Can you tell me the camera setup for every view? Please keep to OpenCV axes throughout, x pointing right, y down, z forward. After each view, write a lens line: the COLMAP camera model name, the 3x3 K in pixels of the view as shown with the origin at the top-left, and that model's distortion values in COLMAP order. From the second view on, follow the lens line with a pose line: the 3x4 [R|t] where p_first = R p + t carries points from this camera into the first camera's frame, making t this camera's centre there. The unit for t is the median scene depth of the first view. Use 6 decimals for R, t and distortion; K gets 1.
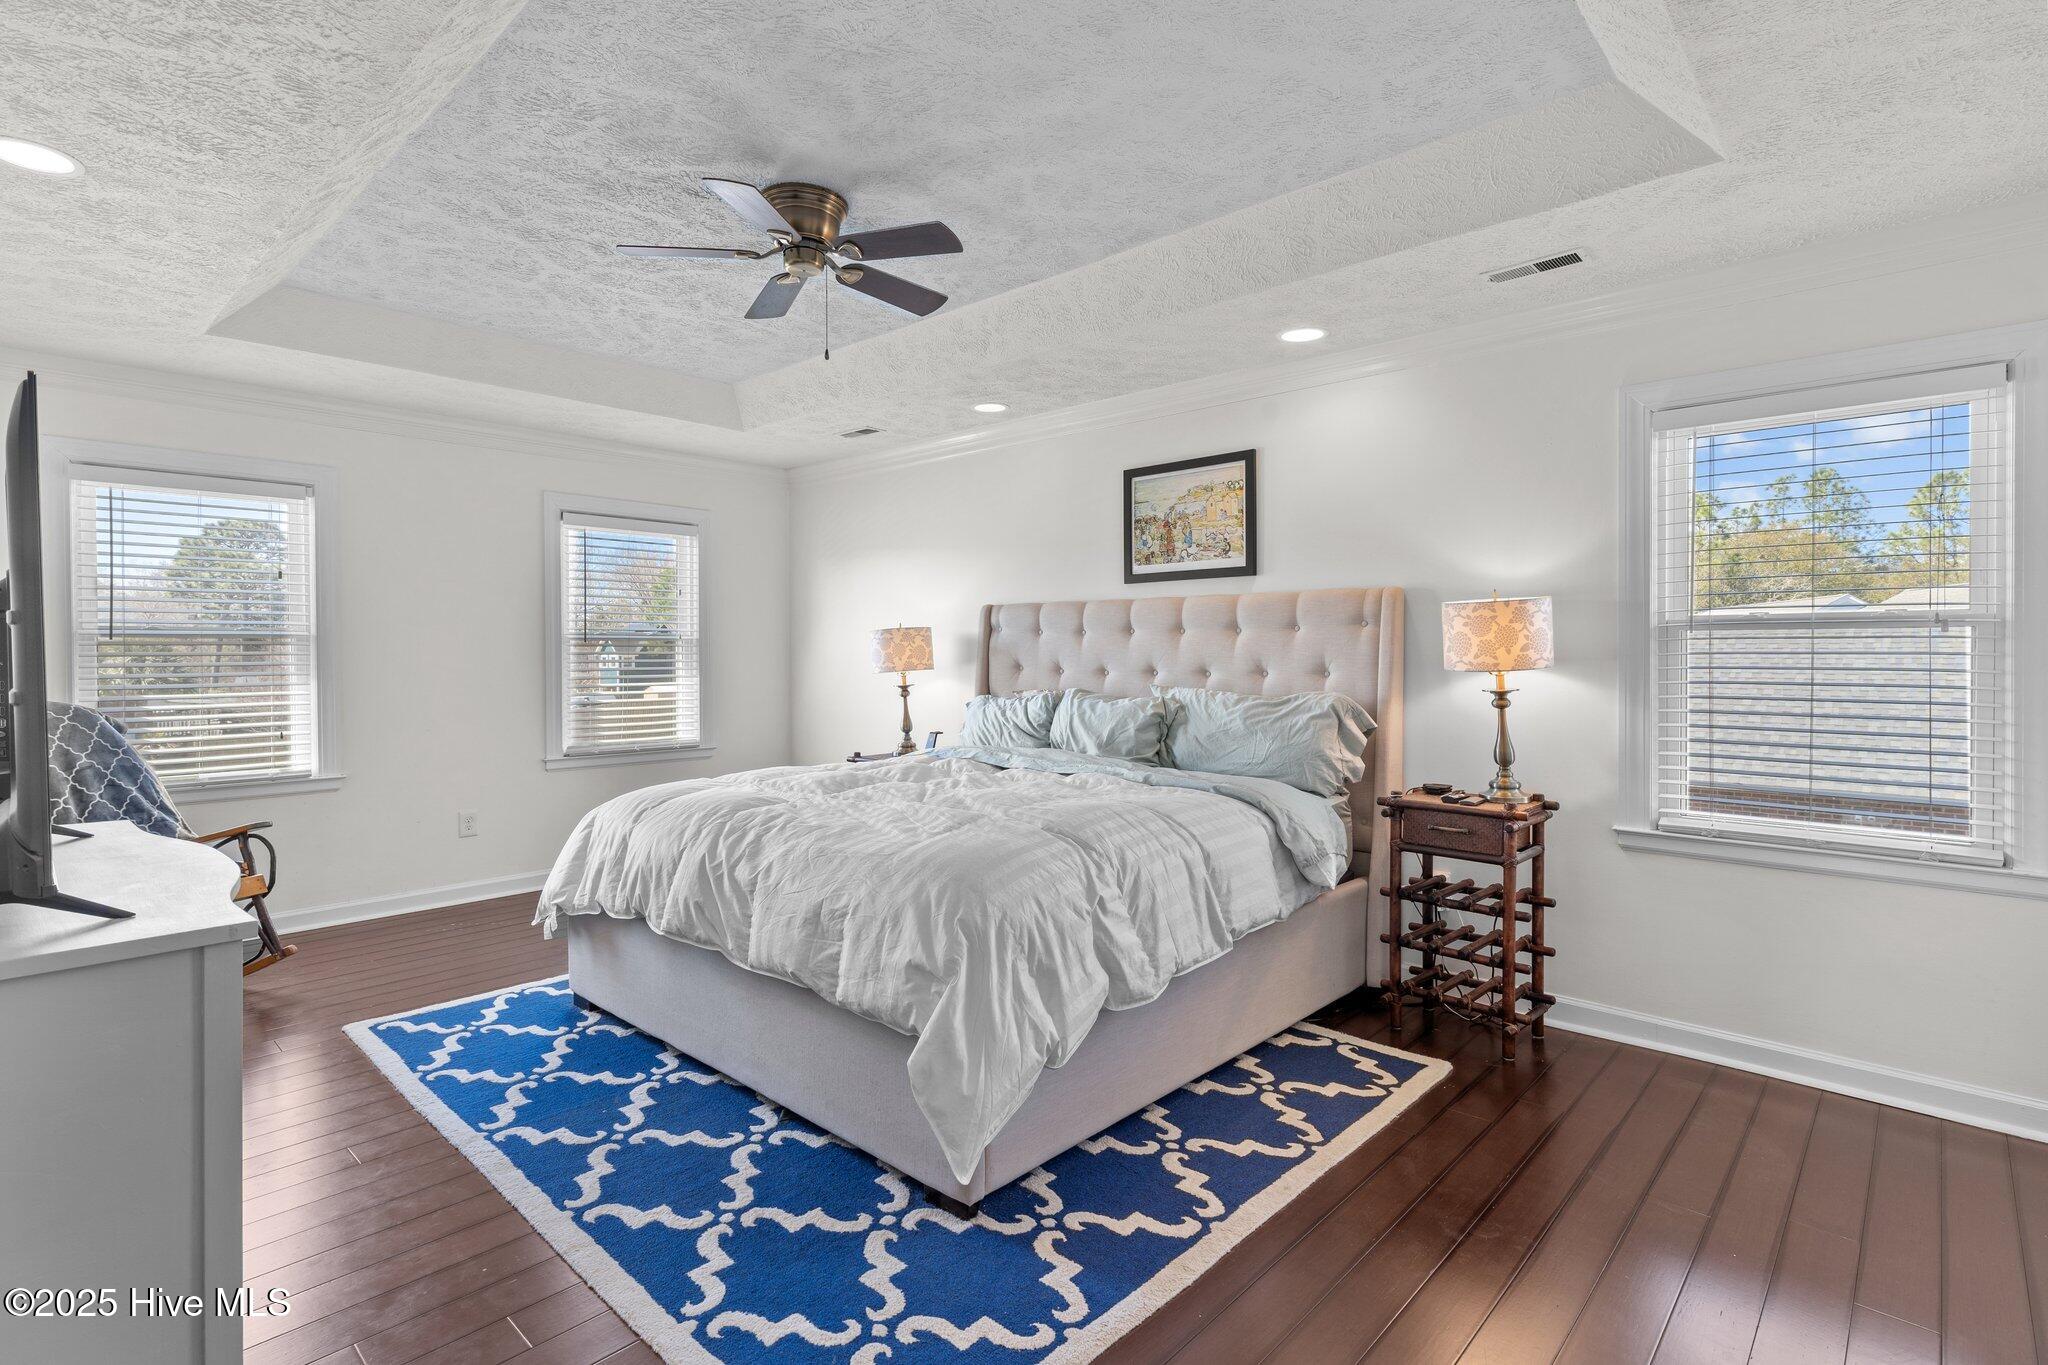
lens RADIAL K [[991.6, 0, 1021.9], [0, 991.6, 664.3], [0, 0, 1]] dist [0.011255, -0.000512]
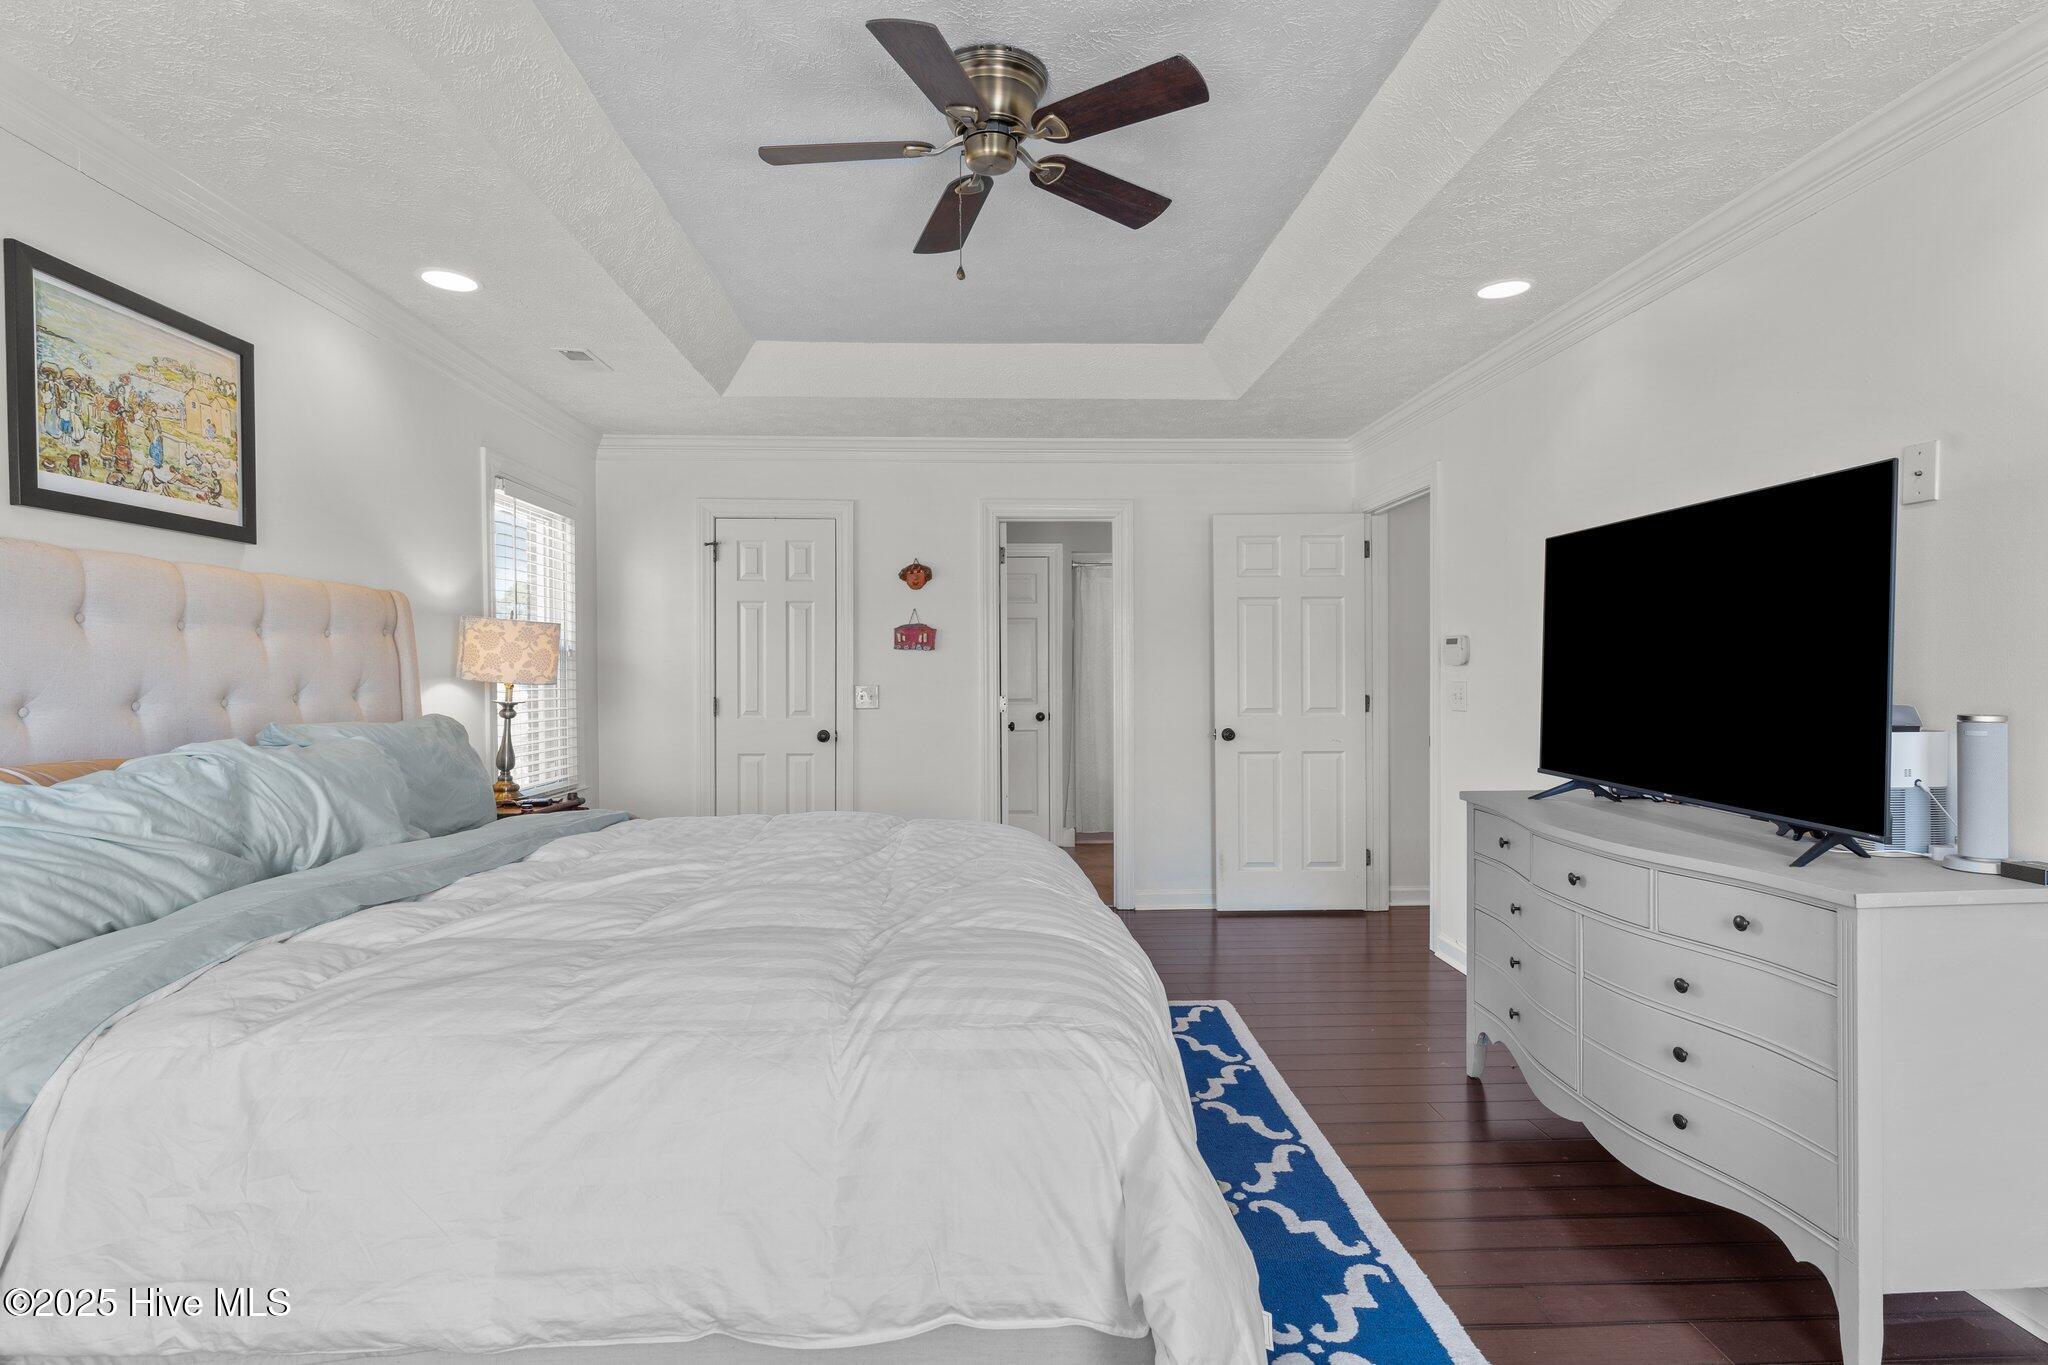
lens RADIAL K [[1024.8, 0, 1027.2], [0, 1024.8, 675.9], [0, 0, 1]] dist [-0.001308, -0.000114]
pose [[-0.713605, -0.002007, 0.700545, -0.909068], [0.012663, 0.999796, 0.015764, -0.014955], [-0.700434, 0.020120, -0.713434, 1.770405]]
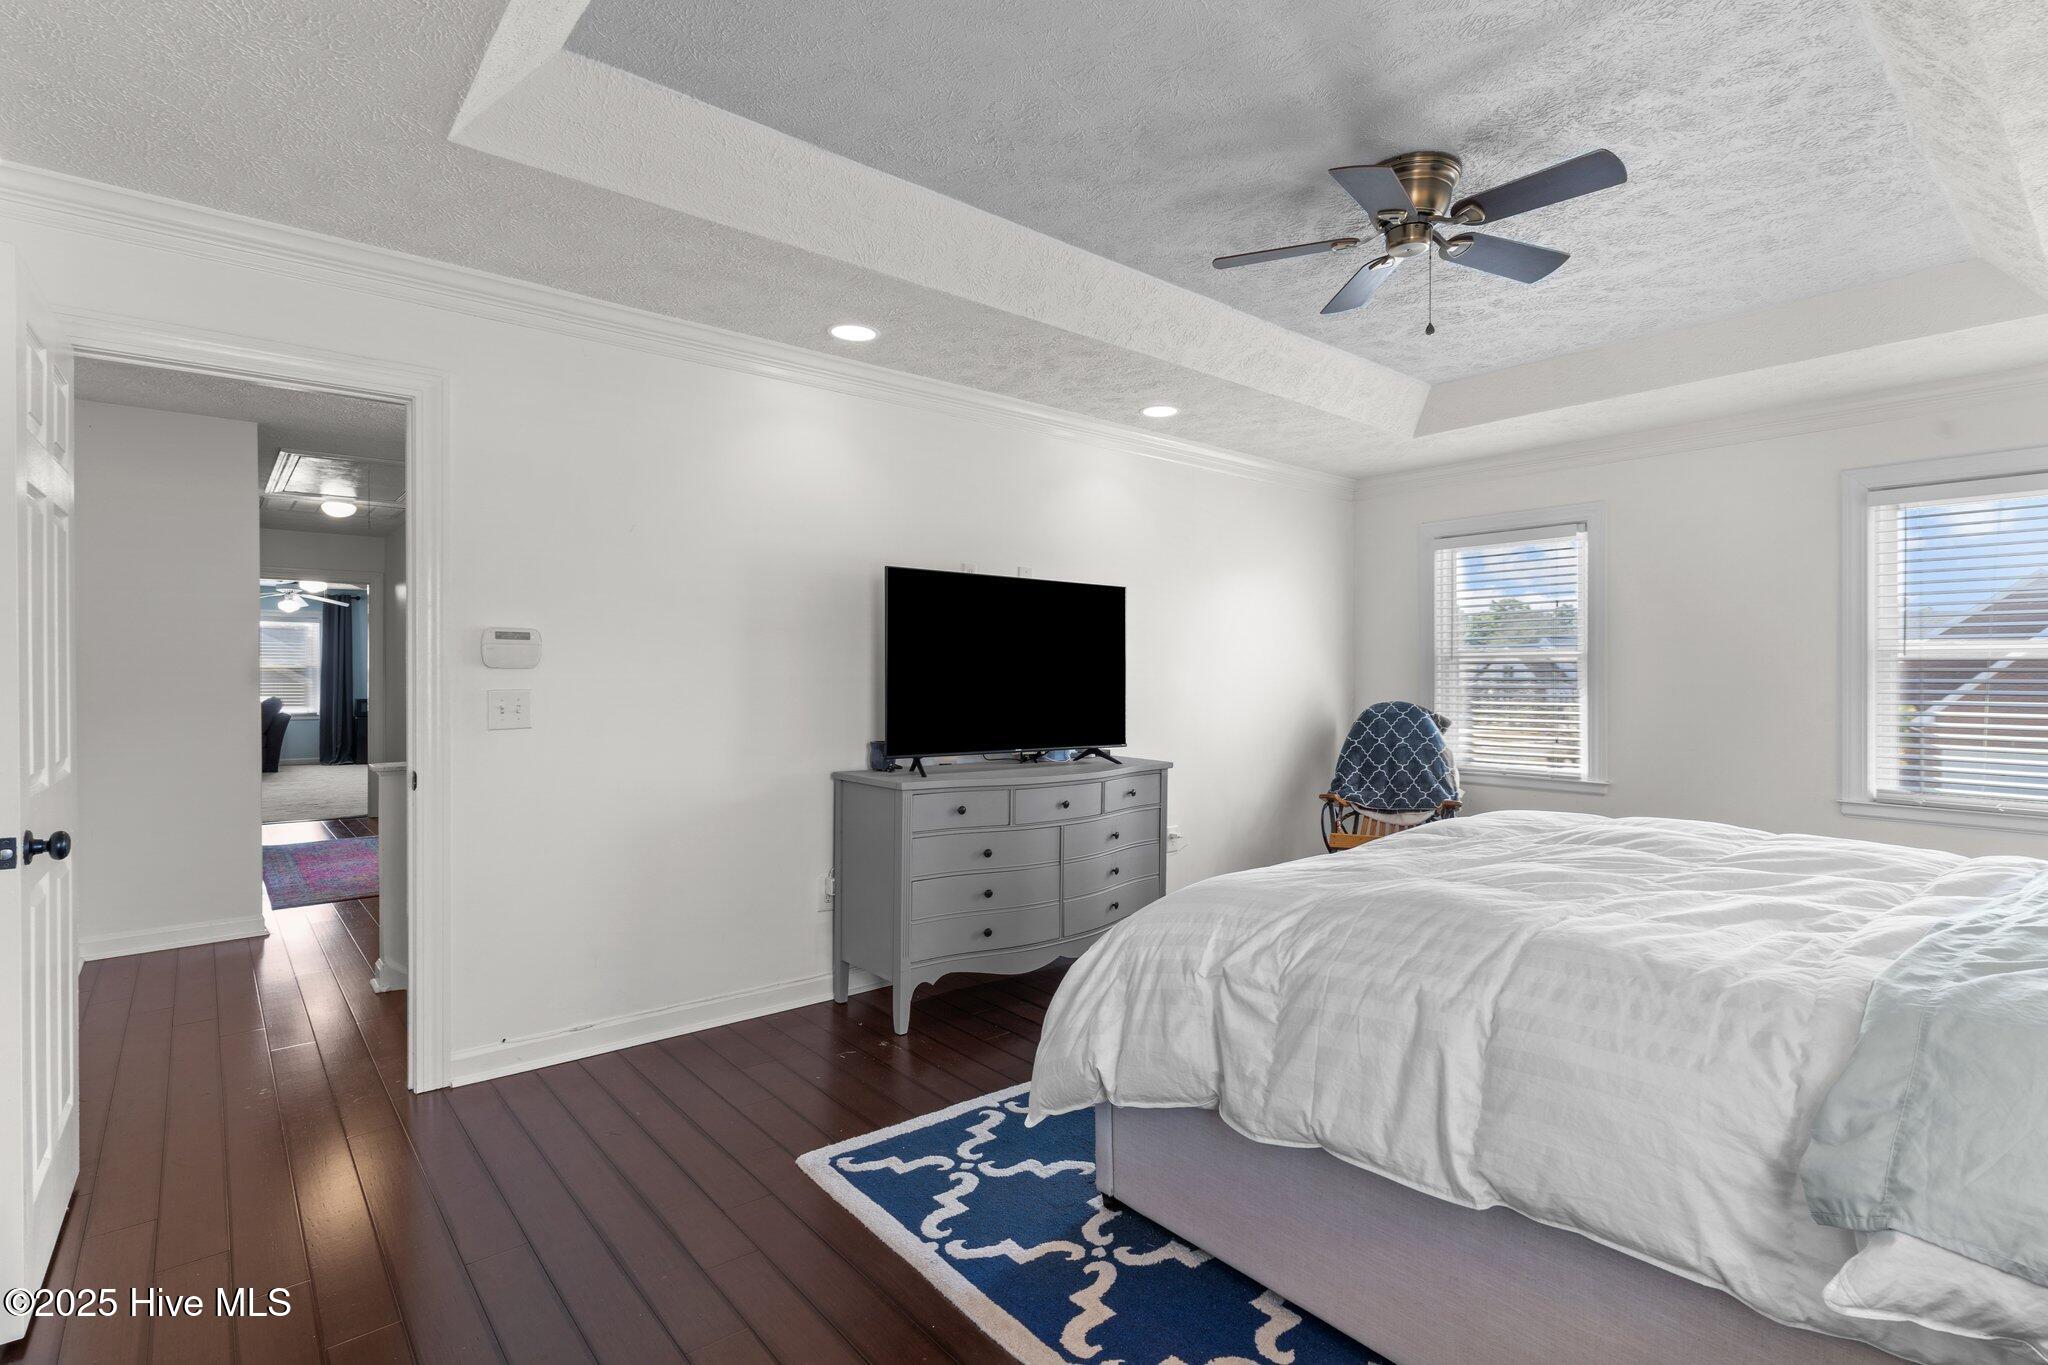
lens RADIAL K [[991.6, 0, 1015.8], [0, 991.6, 686.4], [0, 0, 1]] dist [0.011255, -0.000512]
pose [[-0.133485, 0.016245, -0.990918, 0.839881], [-0.011870, 0.999768, 0.017989, -0.009636], [0.990980, 0.014163, -0.133261, 0.876569]]
